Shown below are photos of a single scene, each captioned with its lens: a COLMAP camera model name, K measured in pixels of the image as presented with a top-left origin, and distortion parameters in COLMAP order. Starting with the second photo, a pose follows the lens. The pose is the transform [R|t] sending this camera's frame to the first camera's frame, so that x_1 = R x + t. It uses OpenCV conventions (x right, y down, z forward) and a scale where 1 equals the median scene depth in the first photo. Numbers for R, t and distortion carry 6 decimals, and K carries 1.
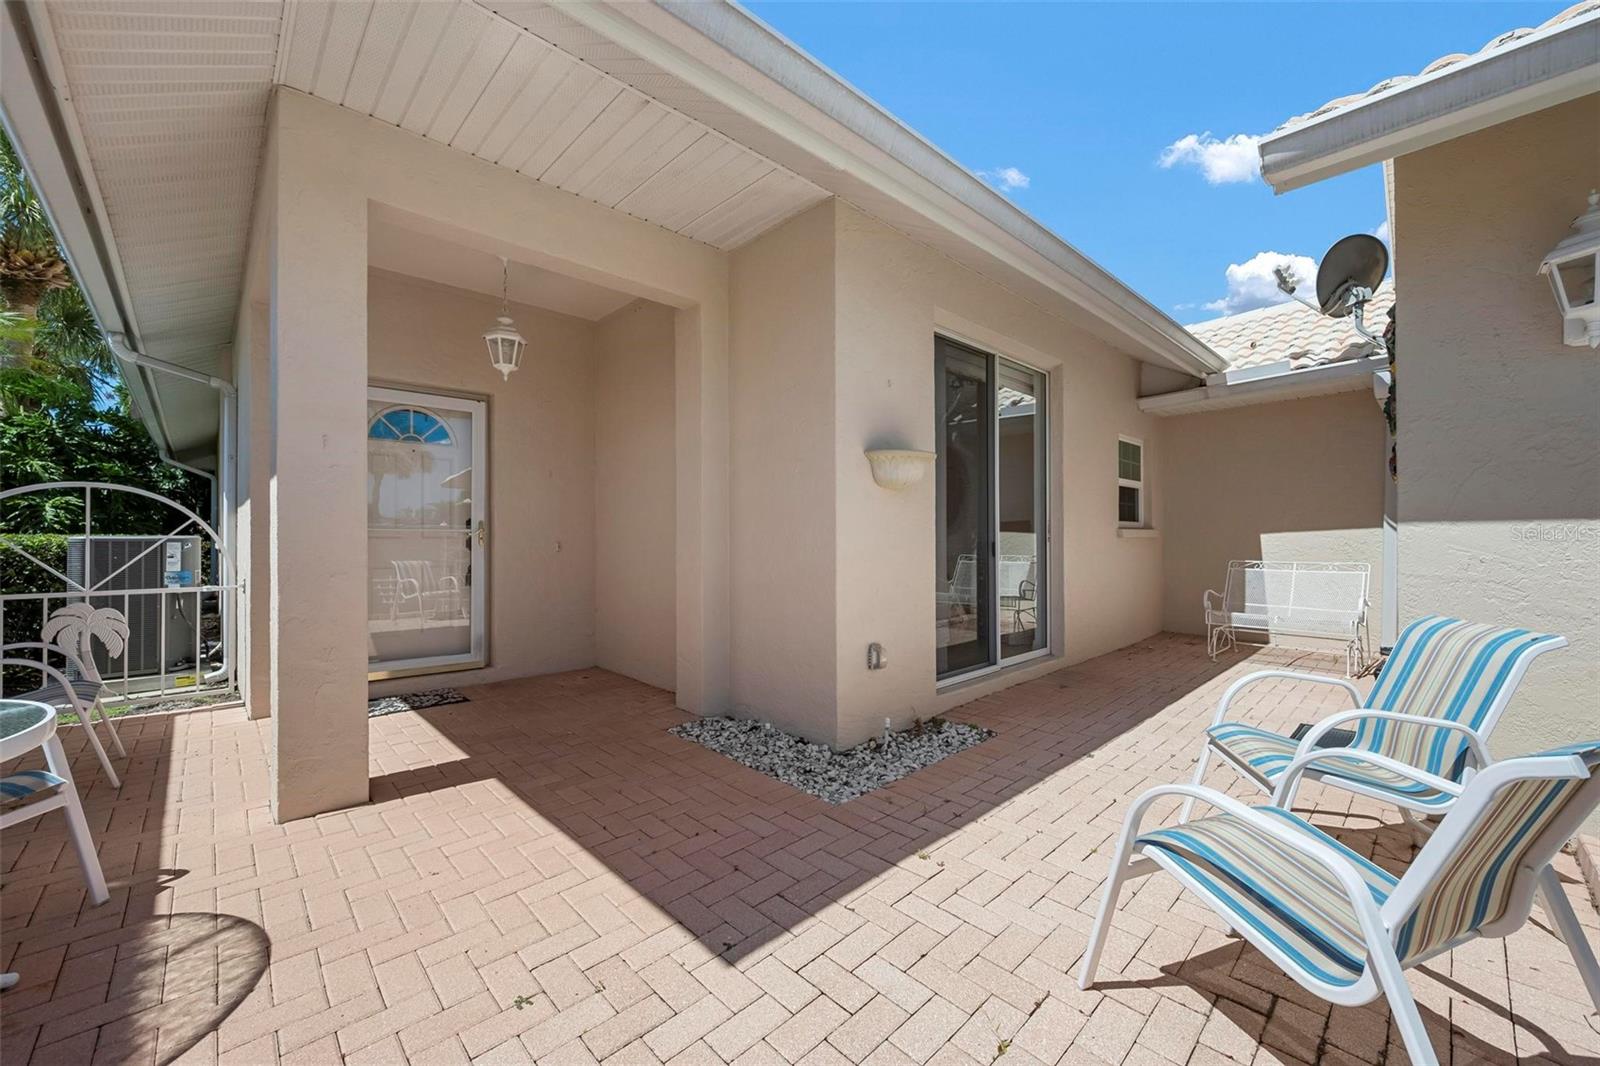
lens RADIAL K [[632.4, 0, 806.7], [0, 632.4, 534.7], [0, 0, 1]] dist [0.001364, 0.000283]
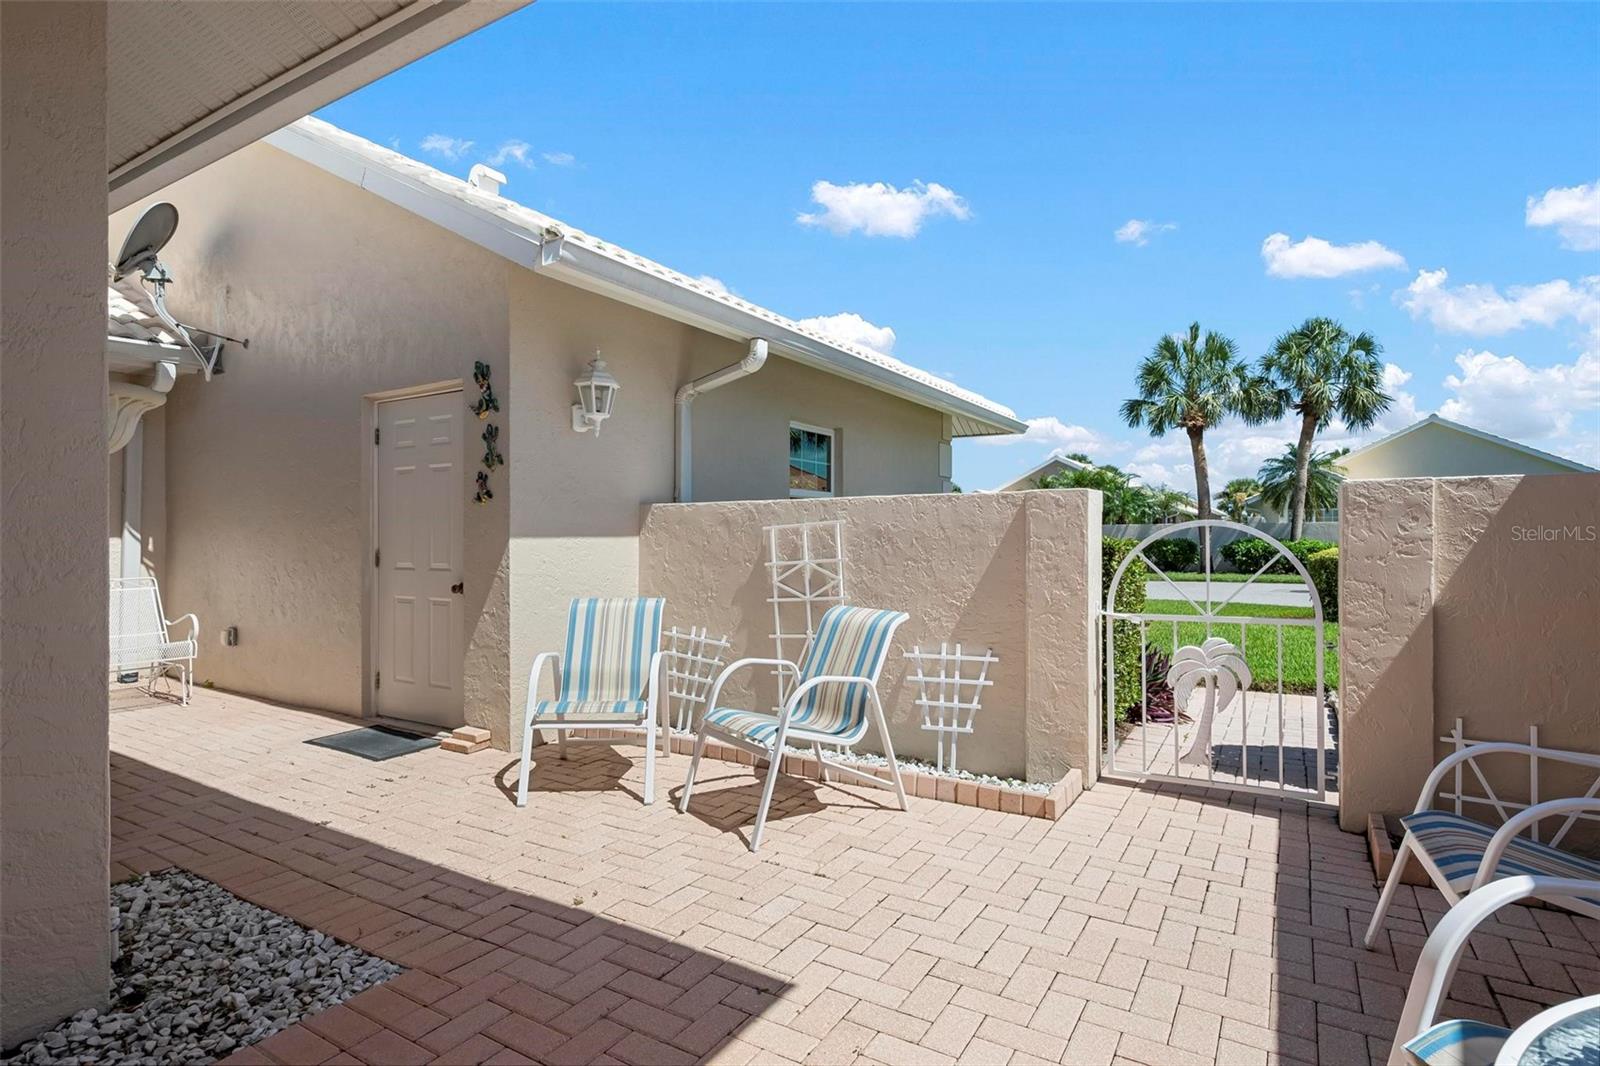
lens RADIAL K [[814.6, 0, 802.2], [0, 814.6, 534.3], [0, 0, 1]] dist [-0.001824, -0.000423]
pose [[-0.258970, 0.010878, 0.965824, -1.050714], [0.007134, 0.999931, -0.009349, -0.000772], [-0.965859, 0.004469, -0.259030, 1.019255]]
